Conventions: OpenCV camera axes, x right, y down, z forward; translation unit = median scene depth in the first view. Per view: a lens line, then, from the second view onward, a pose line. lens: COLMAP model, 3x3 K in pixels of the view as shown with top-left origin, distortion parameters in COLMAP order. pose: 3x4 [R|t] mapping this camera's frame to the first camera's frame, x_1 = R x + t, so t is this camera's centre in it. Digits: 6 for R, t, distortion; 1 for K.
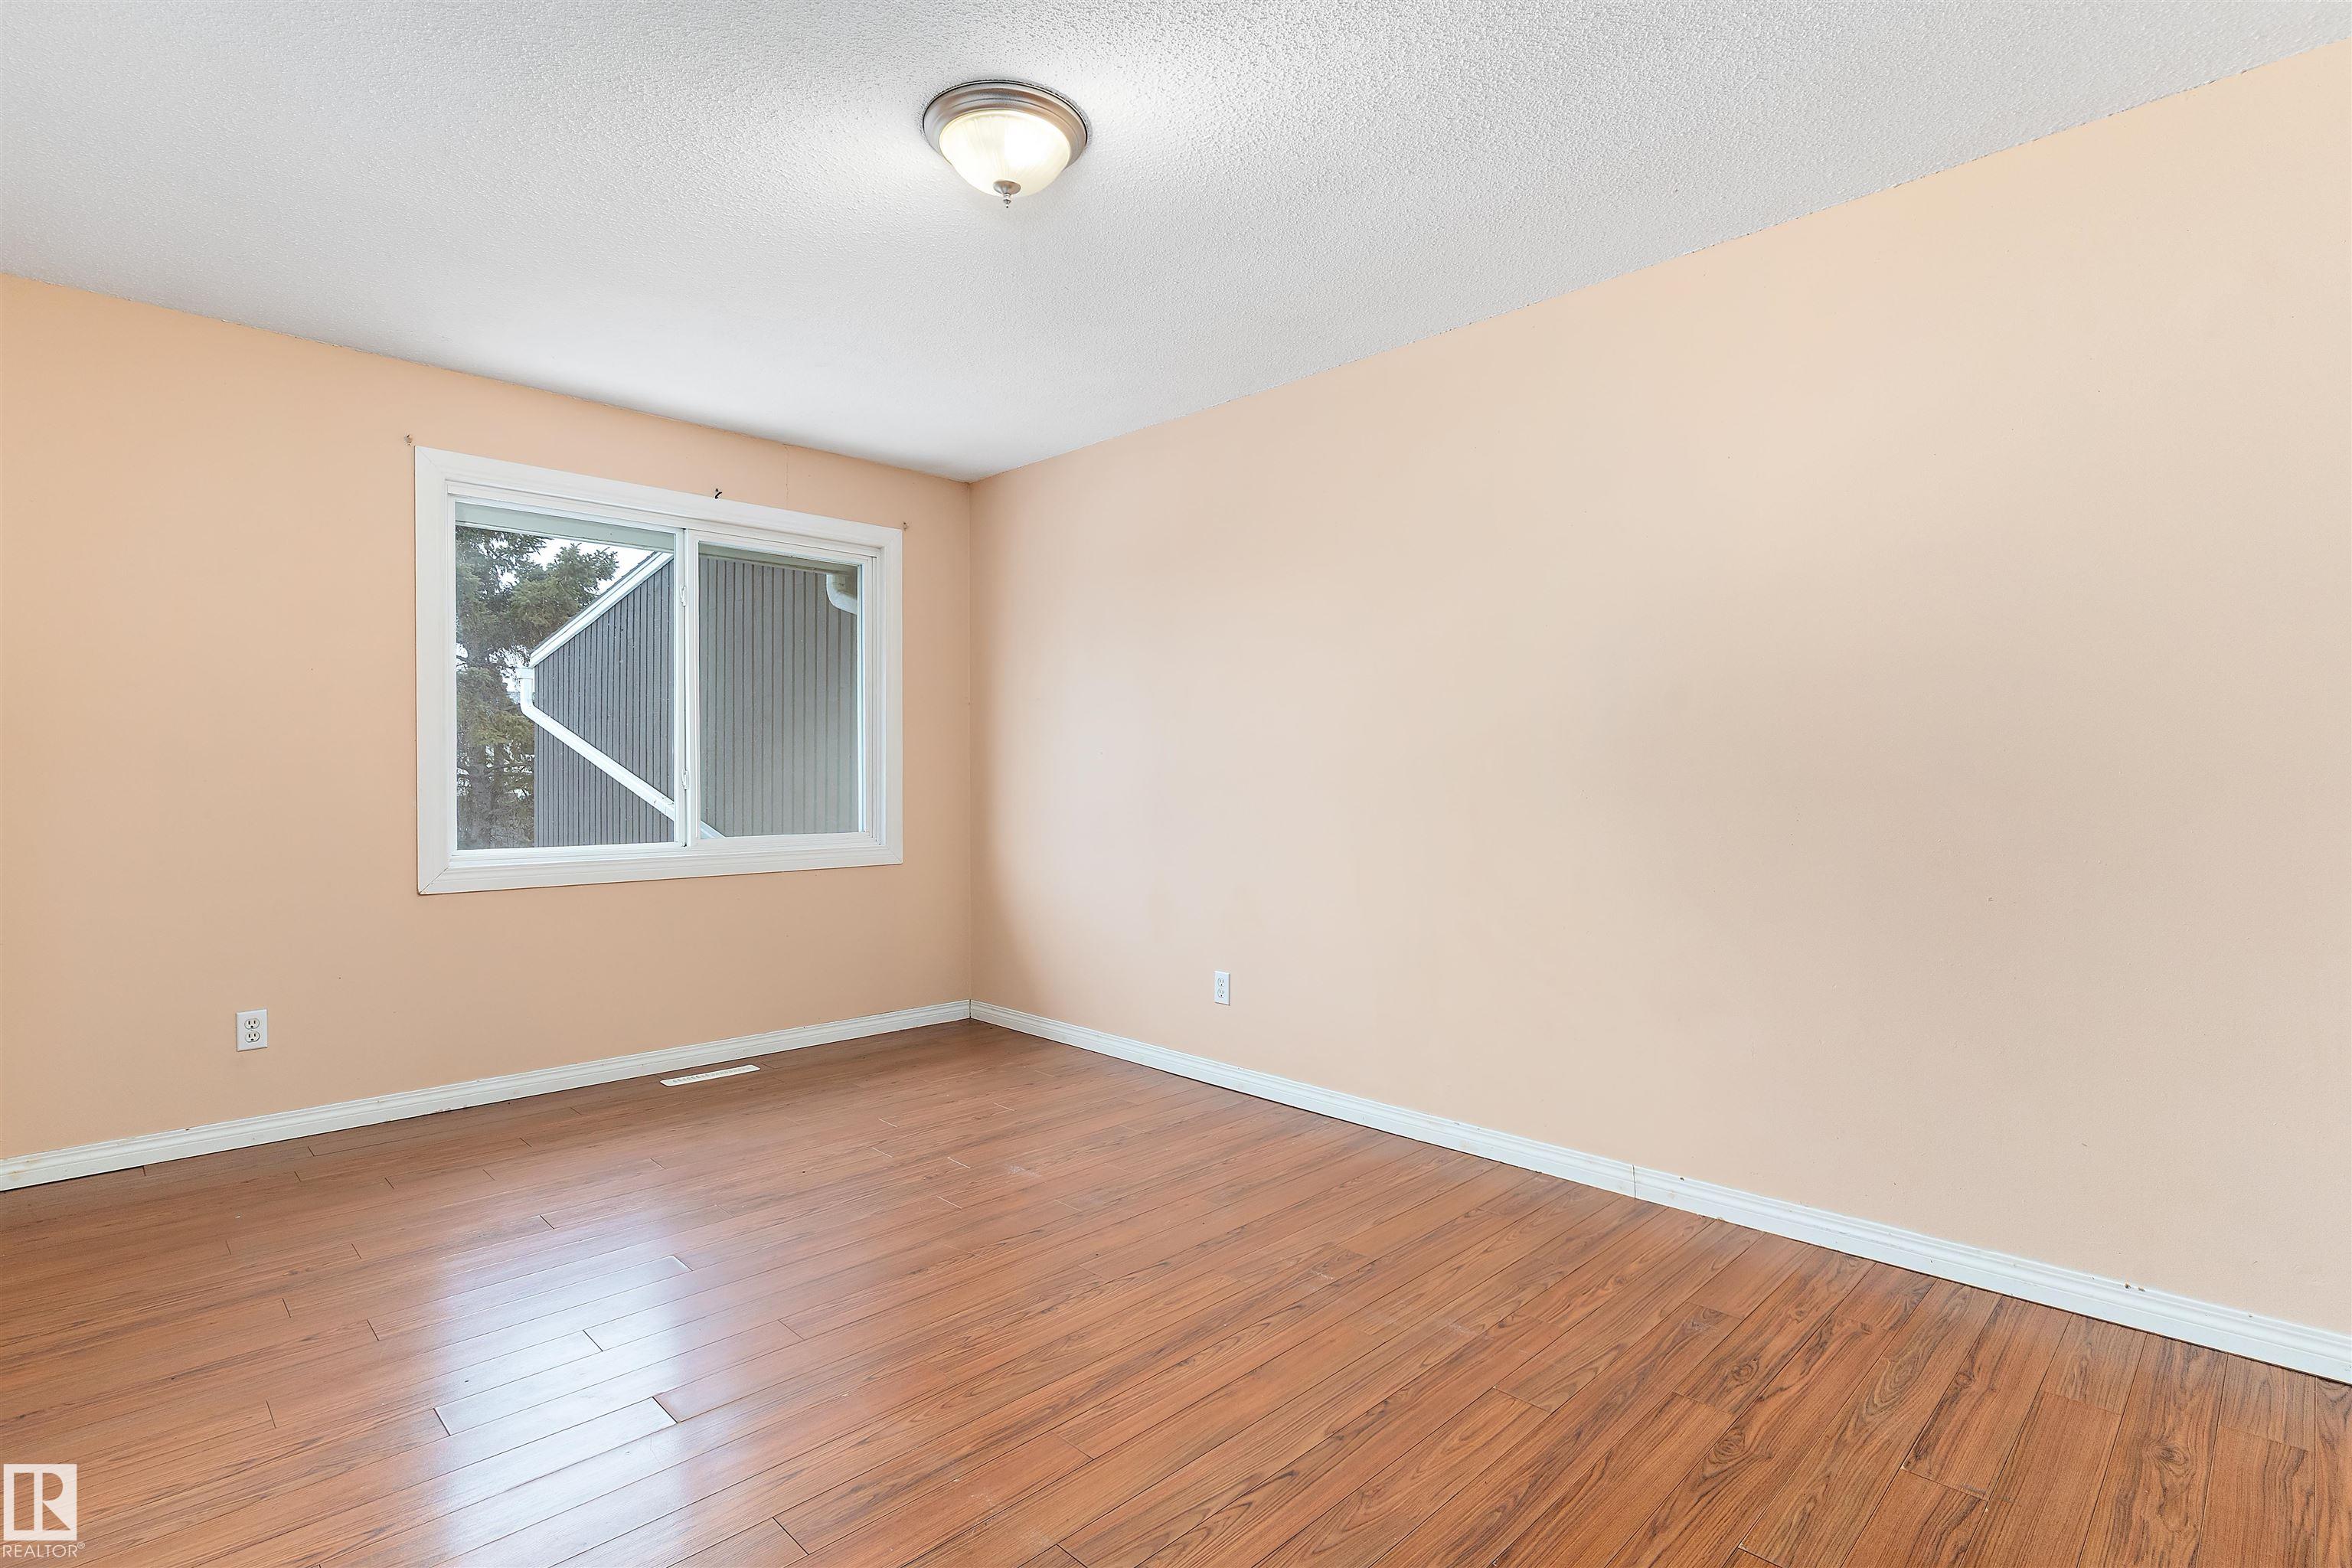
lens RADIAL K [[1142.7, 0, 1176.0], [0, 1142.7, 784.0], [0, 0, 1]] dist [-0.005395, -0.000397]
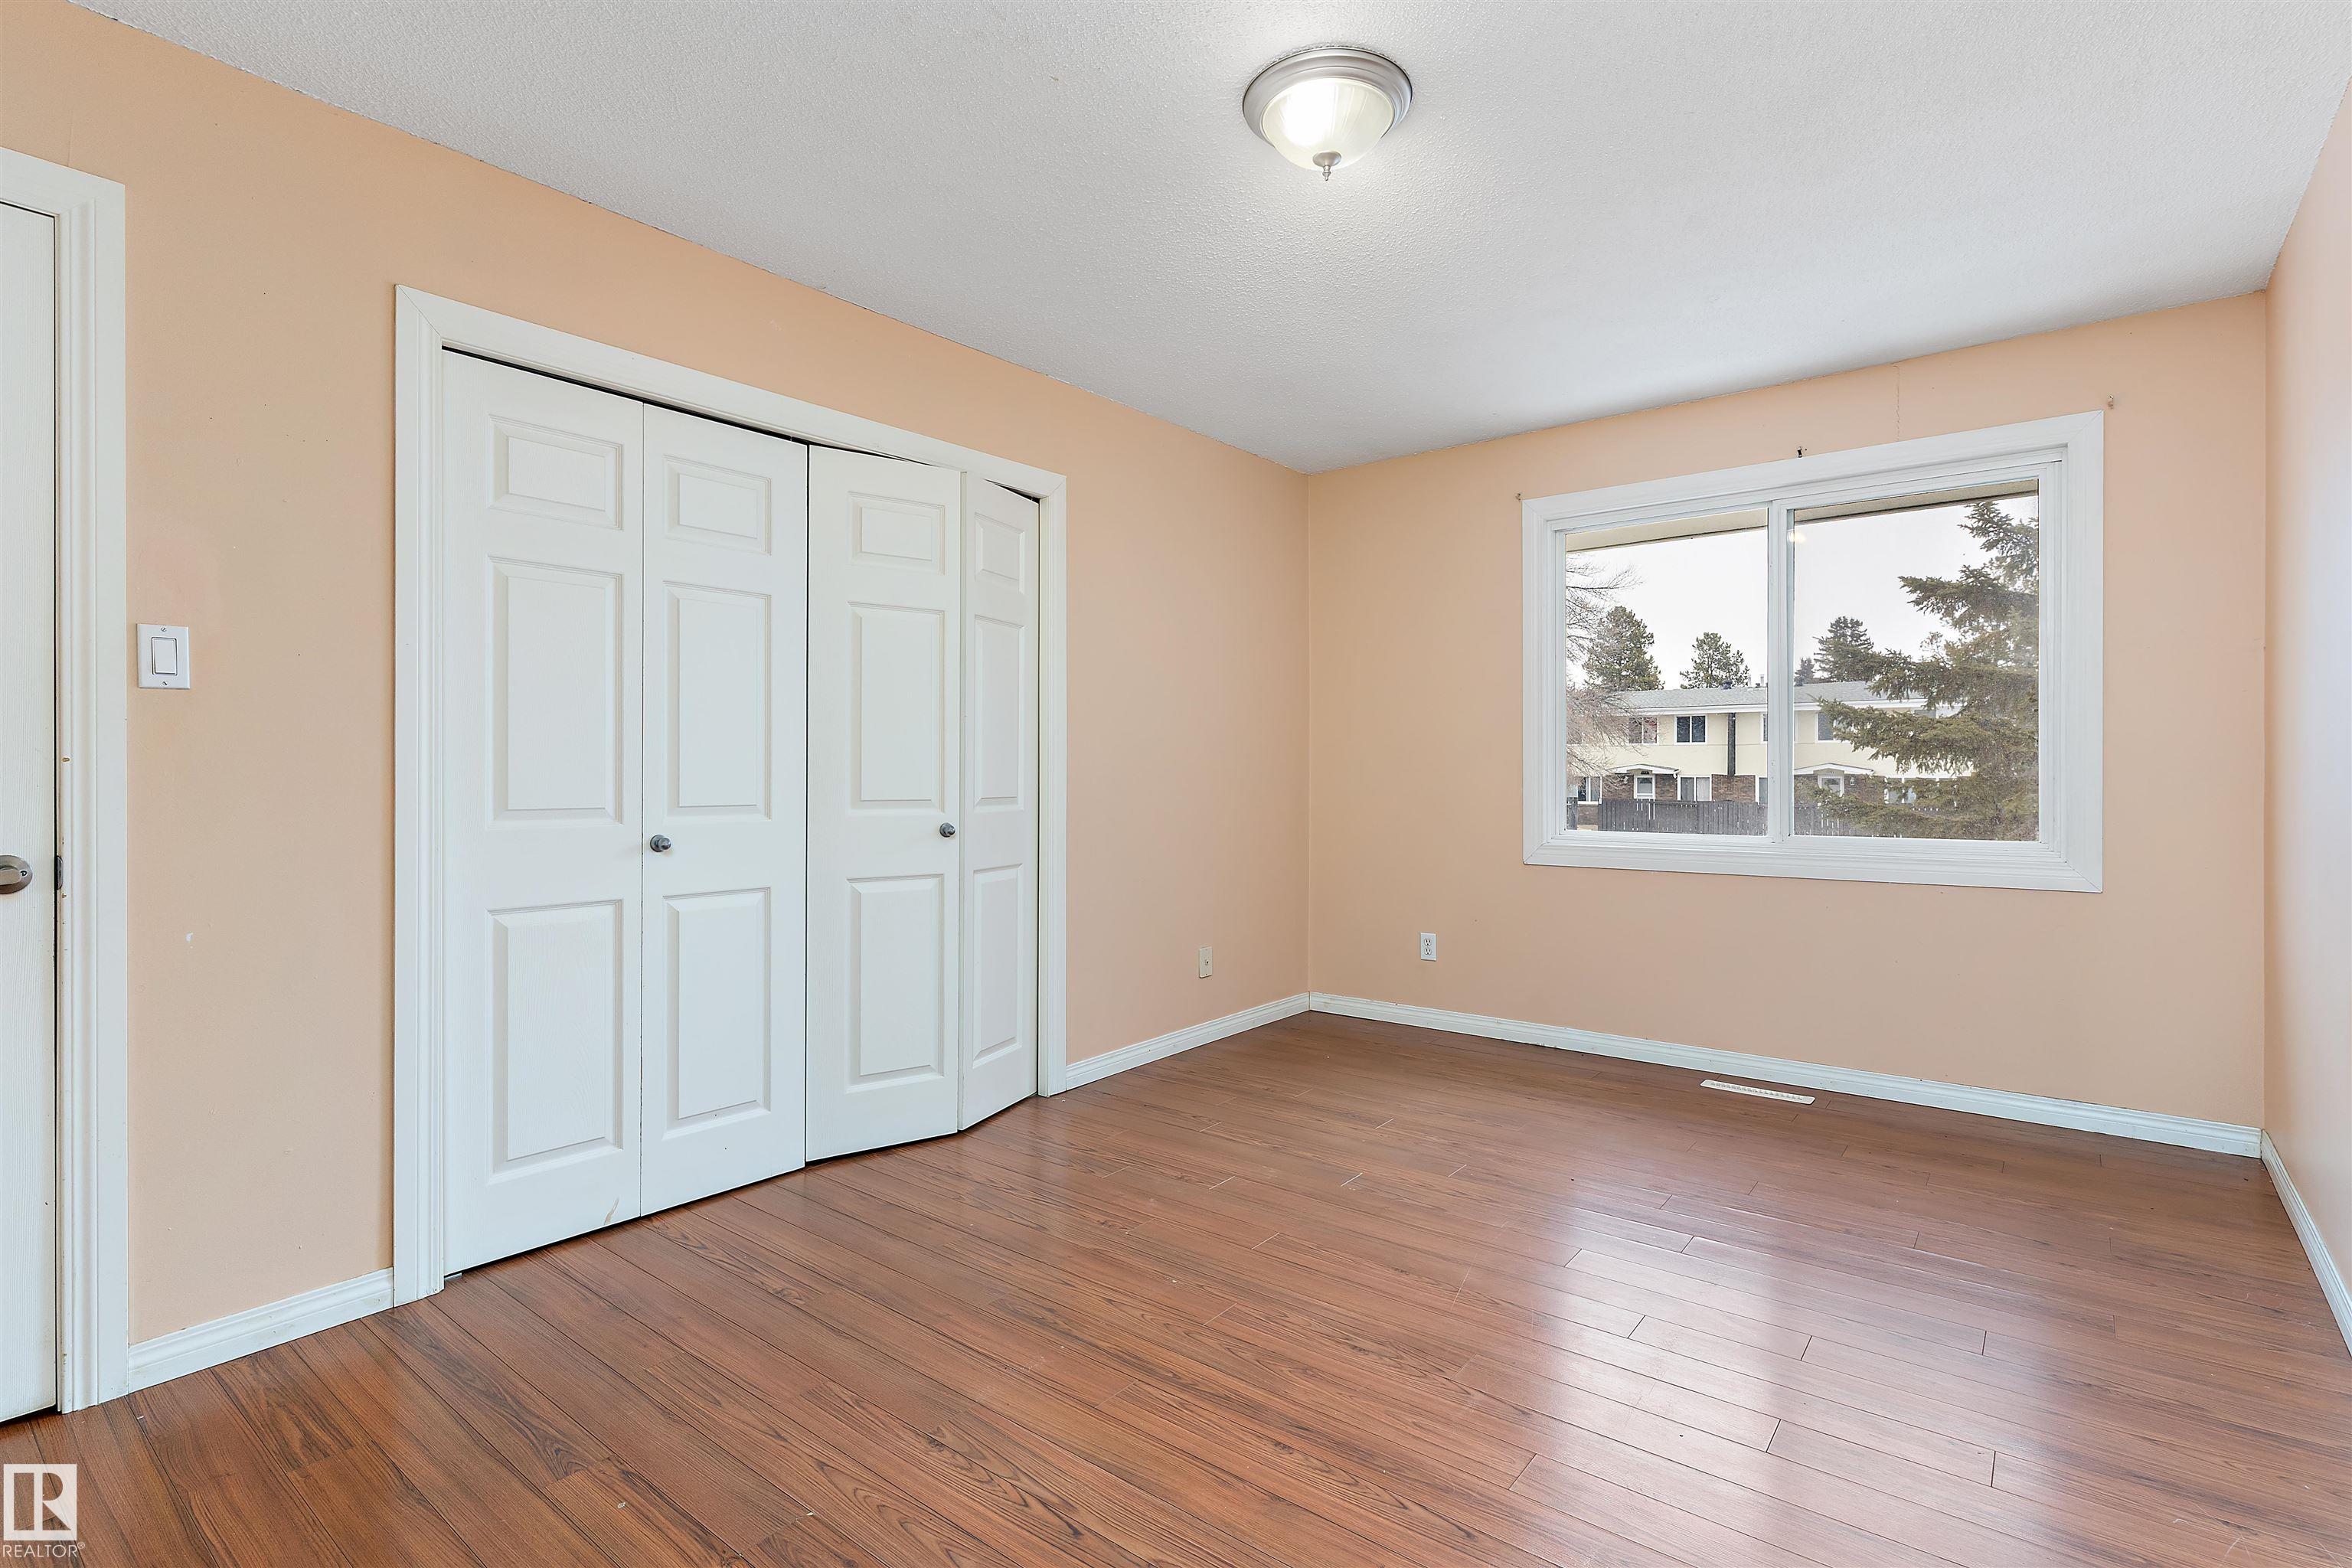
lens RADIAL K [[1131.3, 0, 1175.3], [0, 1131.3, 761.5], [0, 0, 1]] dist [-0.003037, 0.000583]
pose [[0.102908, -0.004268, -0.994682, 0.571631], [-0.005339, 0.999974, -0.004843, -0.004844], [0.994677, 0.005809, 0.102882, 0.555308]]
